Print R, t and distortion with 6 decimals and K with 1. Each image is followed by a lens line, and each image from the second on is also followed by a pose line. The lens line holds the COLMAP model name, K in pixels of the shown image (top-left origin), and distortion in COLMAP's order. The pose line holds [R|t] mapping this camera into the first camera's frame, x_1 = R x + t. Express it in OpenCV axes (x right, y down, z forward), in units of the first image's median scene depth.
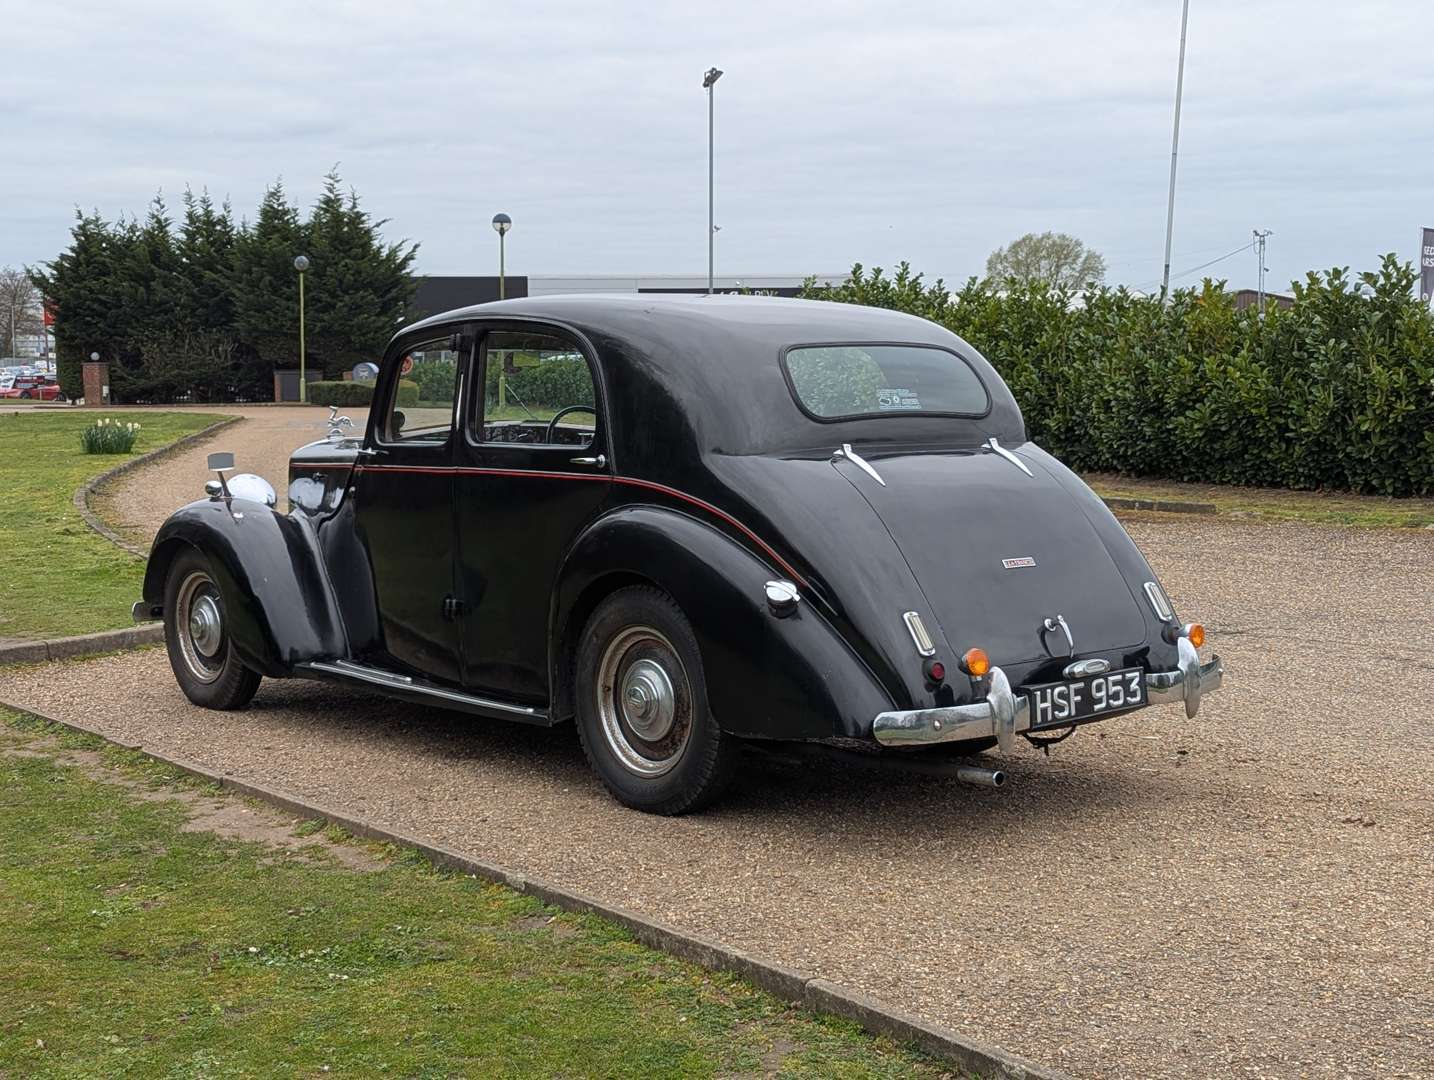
lens RADIAL K [[1938.7, 0, 696.4], [0, 1938.7, 509.5], [0, 0, 1]] dist [0.161283, -0.510150]
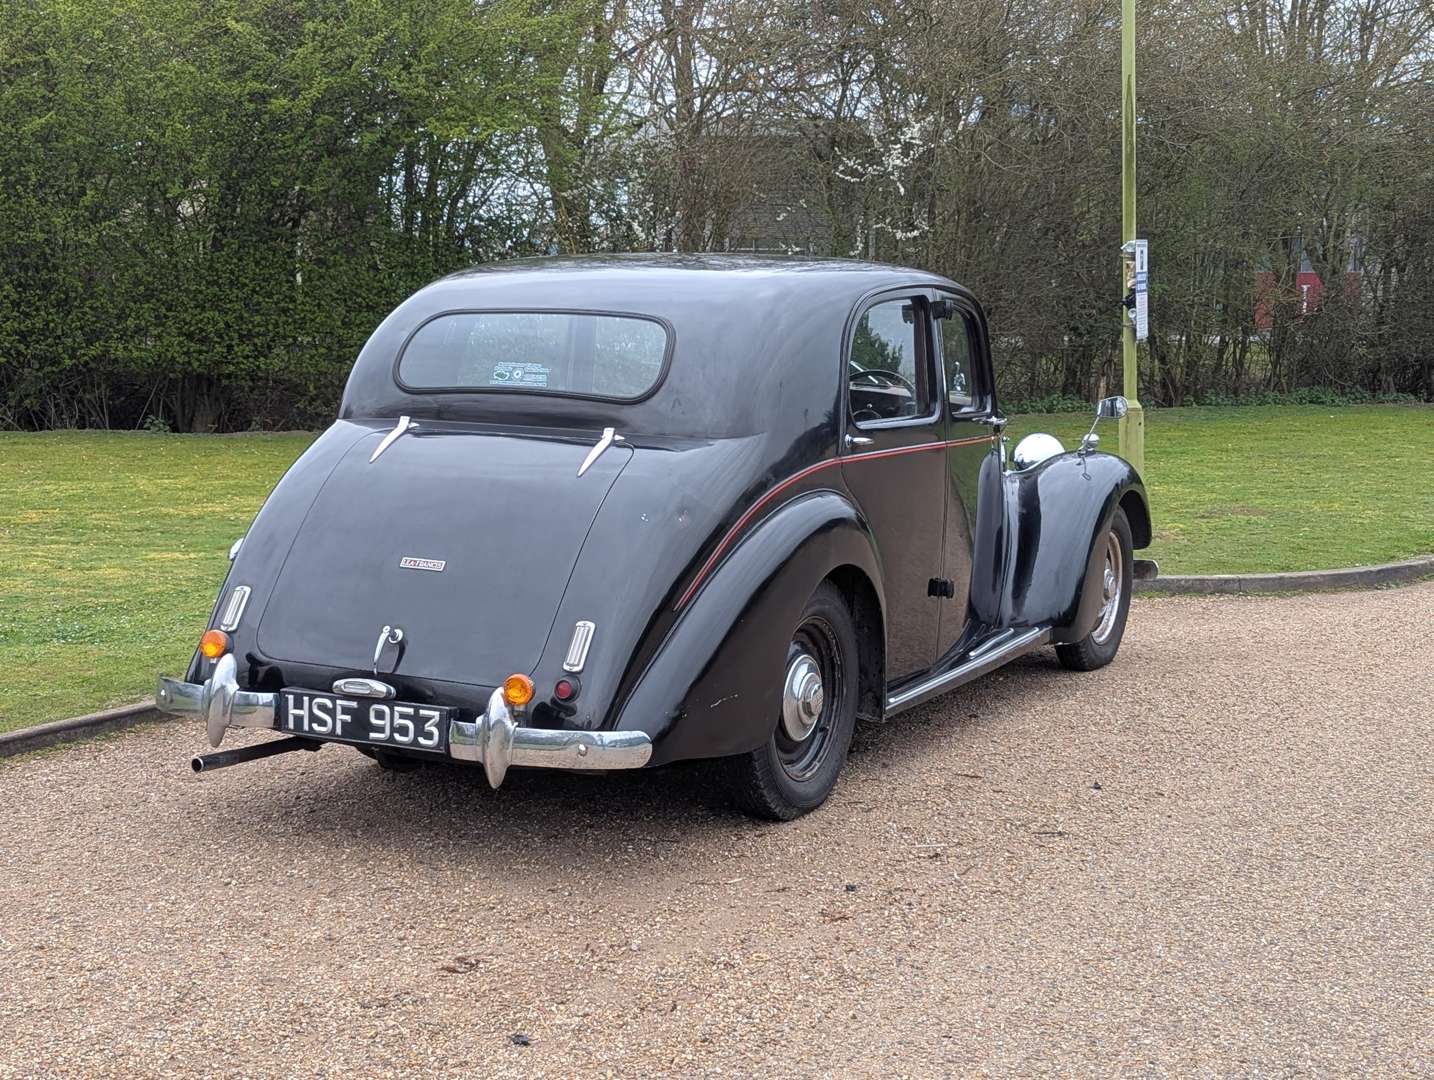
lens RADIAL K [[1938.7, 0, 696.4], [0, 1938.7, 509.5], [0, 0, 1]] dist [0.161283, -0.510150]
pose [[0.352838, 0.117303, -0.928302, 1.025408], [-0.077820, 0.992352, 0.095817, -0.091514], [0.932443, 0.038433, 0.359268, 0.794218]]
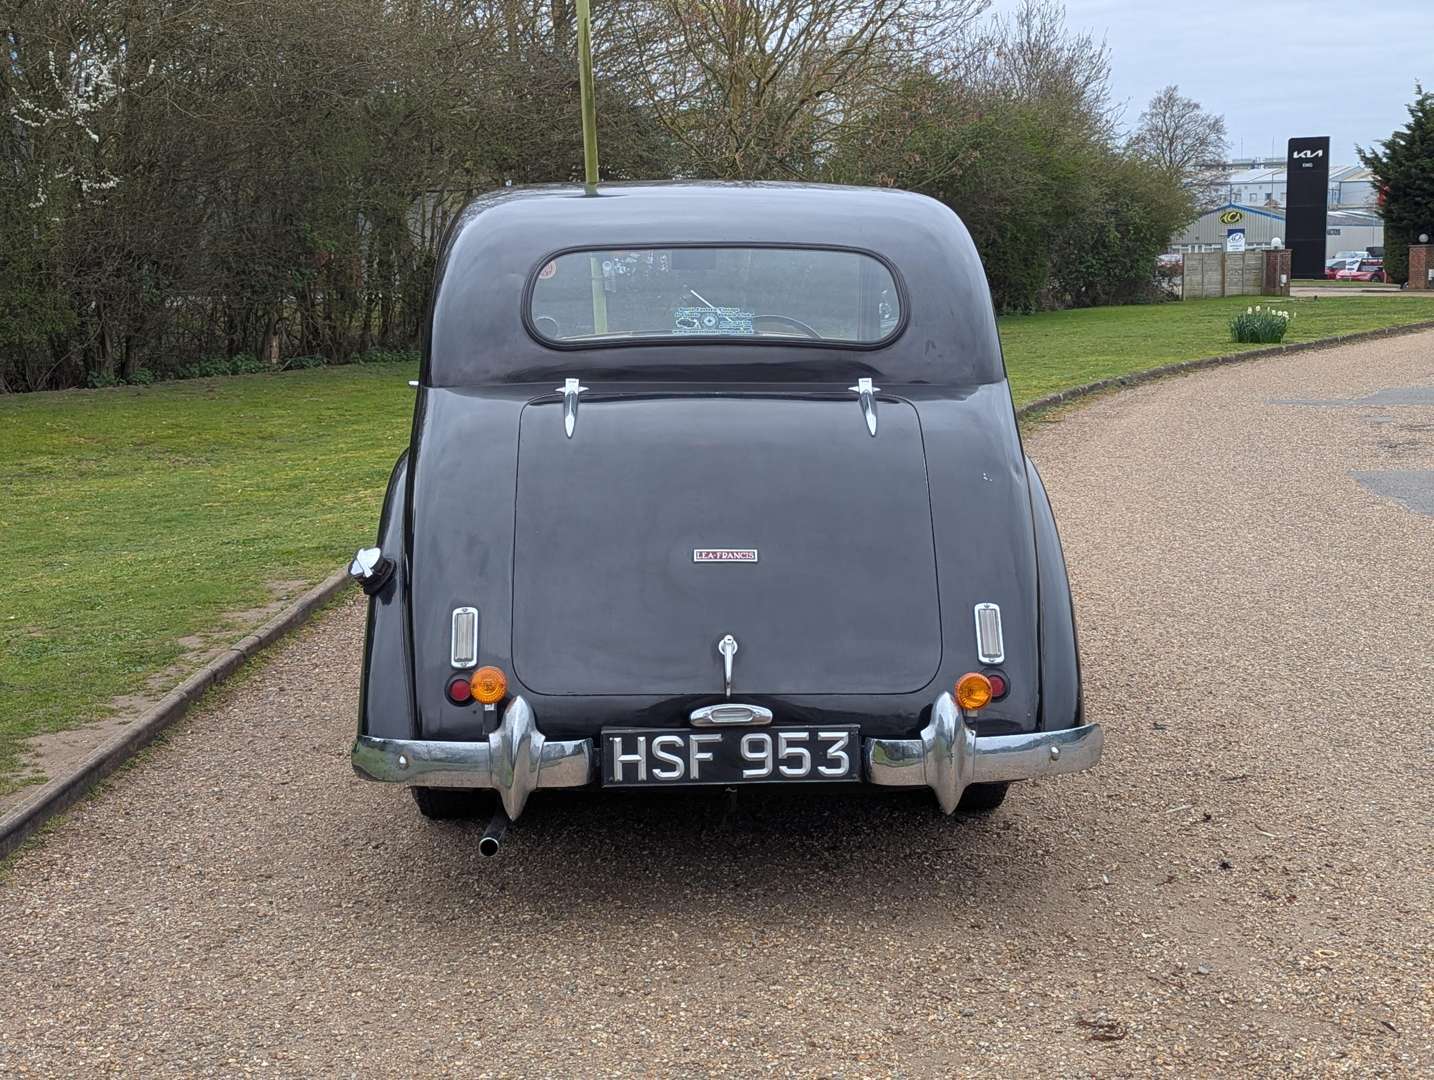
lens RADIAL K [[1938.7, 0, 696.4], [0, 1938.7, 509.5], [0, 0, 1]] dist [0.161283, -0.510150]
pose [[0.768375, 0.084073, -0.634454, 0.605469], [-0.045896, 0.996020, 0.076401, -0.043271], [0.638352, -0.029586, 0.769176, 0.444345]]
